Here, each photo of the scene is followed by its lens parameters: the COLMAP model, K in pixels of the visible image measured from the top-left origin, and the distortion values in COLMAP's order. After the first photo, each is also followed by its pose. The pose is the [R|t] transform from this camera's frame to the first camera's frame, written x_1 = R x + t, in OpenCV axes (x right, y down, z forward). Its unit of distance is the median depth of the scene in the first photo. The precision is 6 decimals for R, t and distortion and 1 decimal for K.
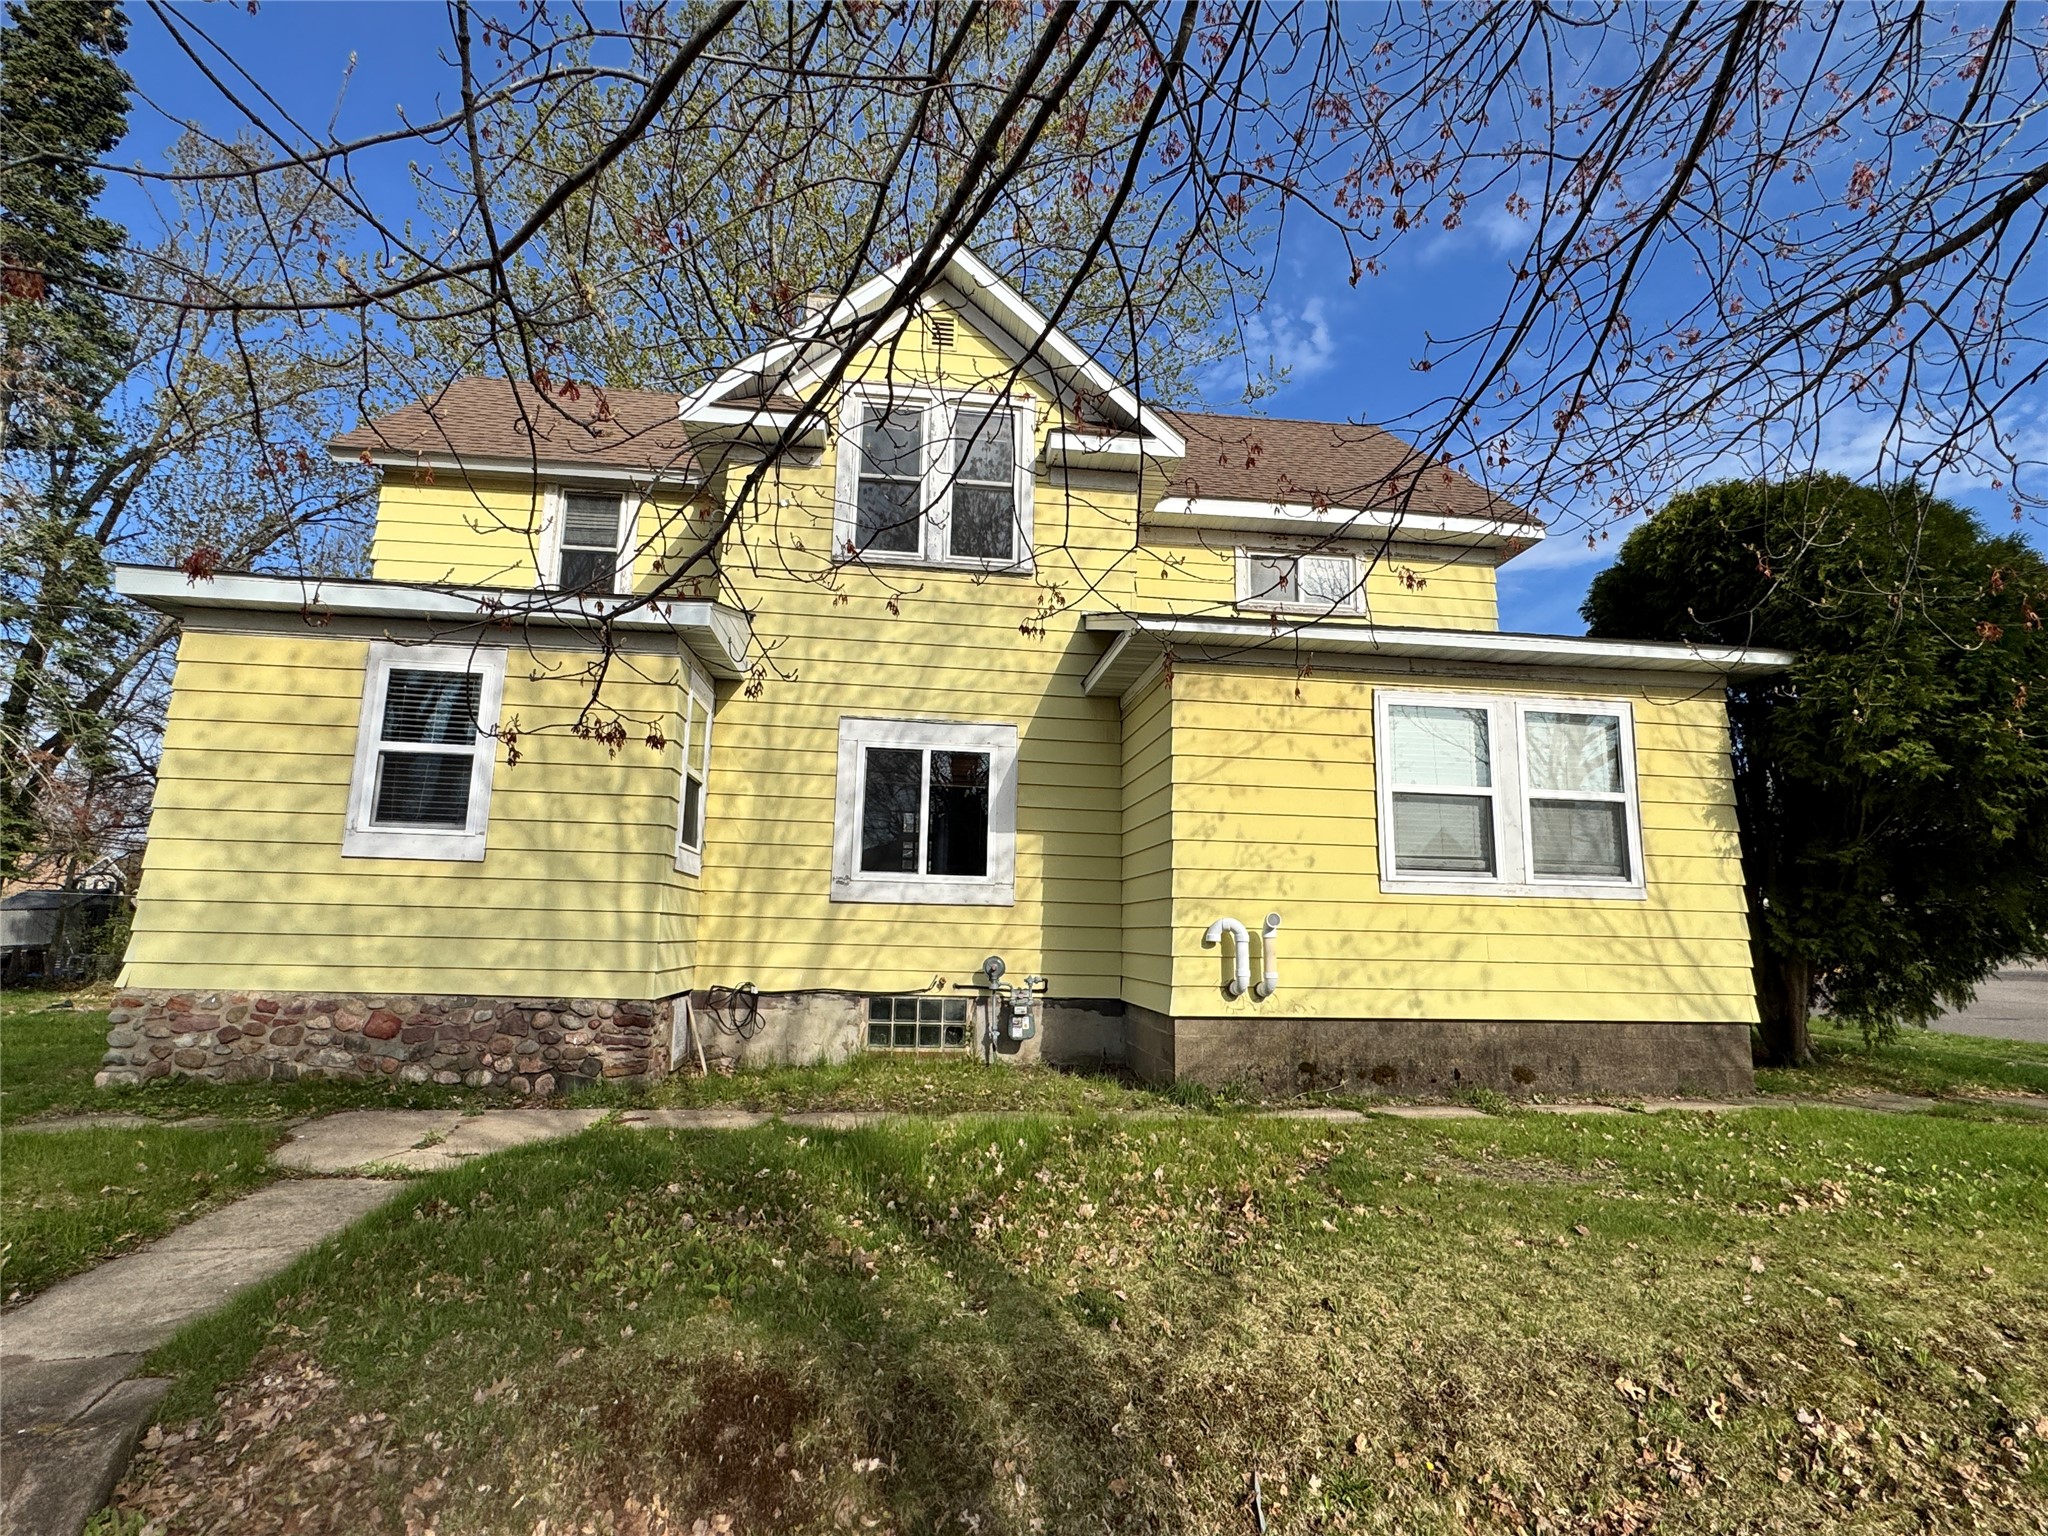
lens RADIAL K [[1002.5, 0, 1024.0], [0, 1002.5, 768.0], [0, 0, 1]] dist [-0.000100, 0.000195]
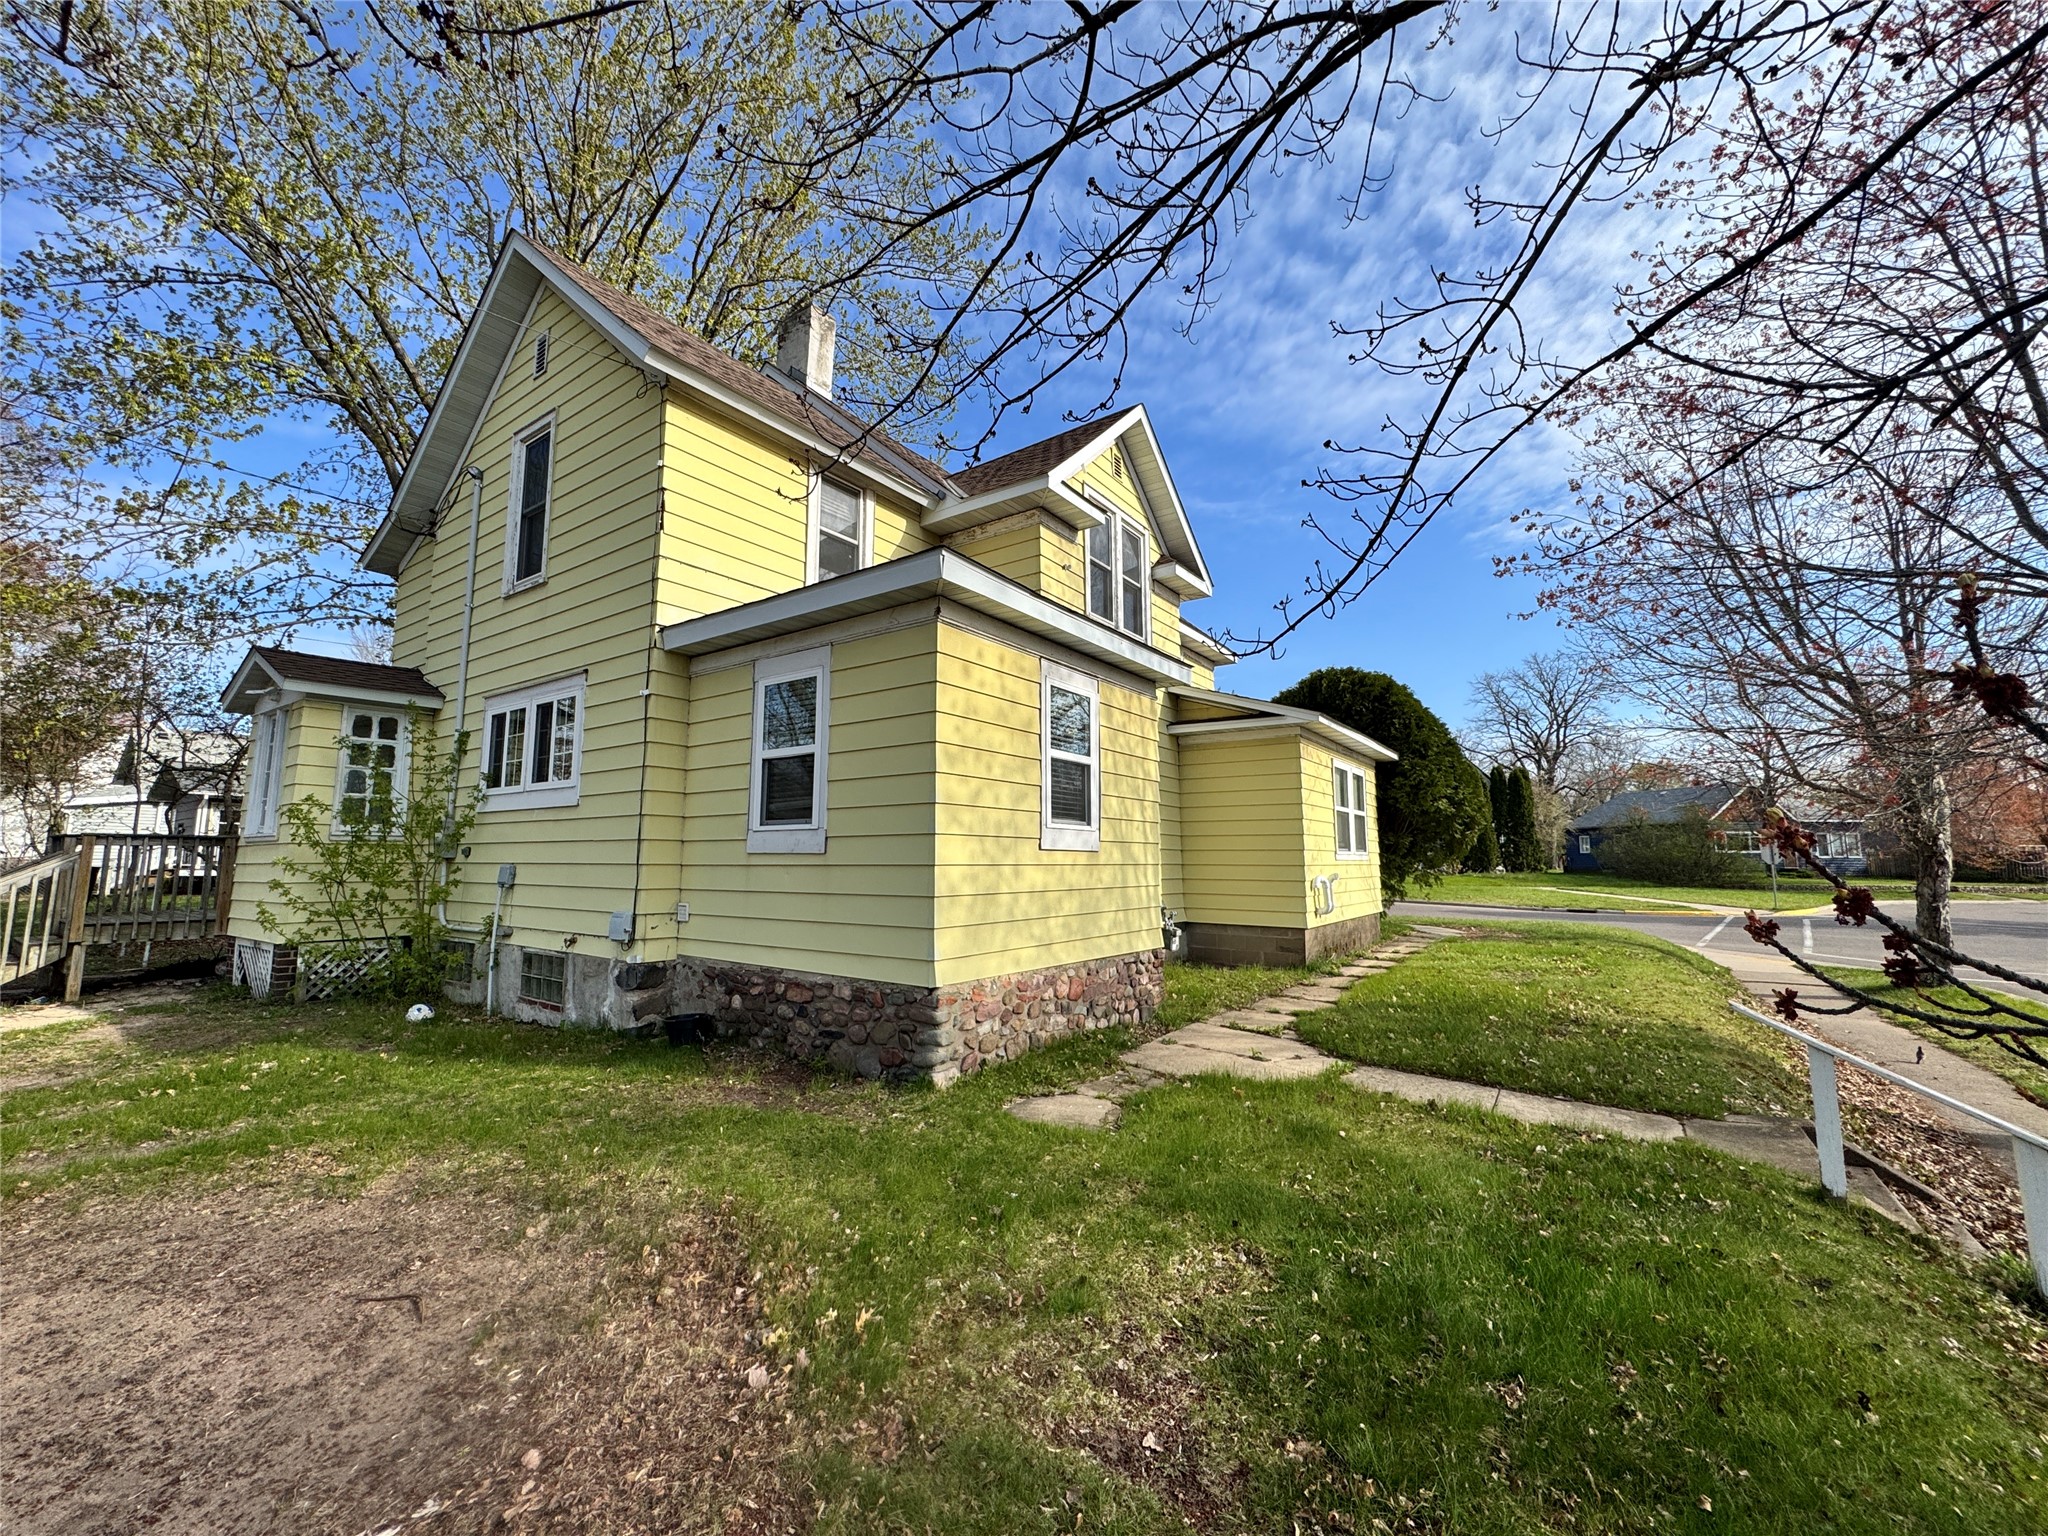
lens RADIAL K [[818.0, 0, 1024.0], [0, 818.0, 765.4], [0, 0, 1]] dist [-0.002888, -0.000280]
pose [[0.662901, 0.065448, 0.745841, -1.371938], [-0.107292, 0.994194, 0.008120, -0.011782], [-0.740979, -0.085406, 0.666075, 0.397178]]
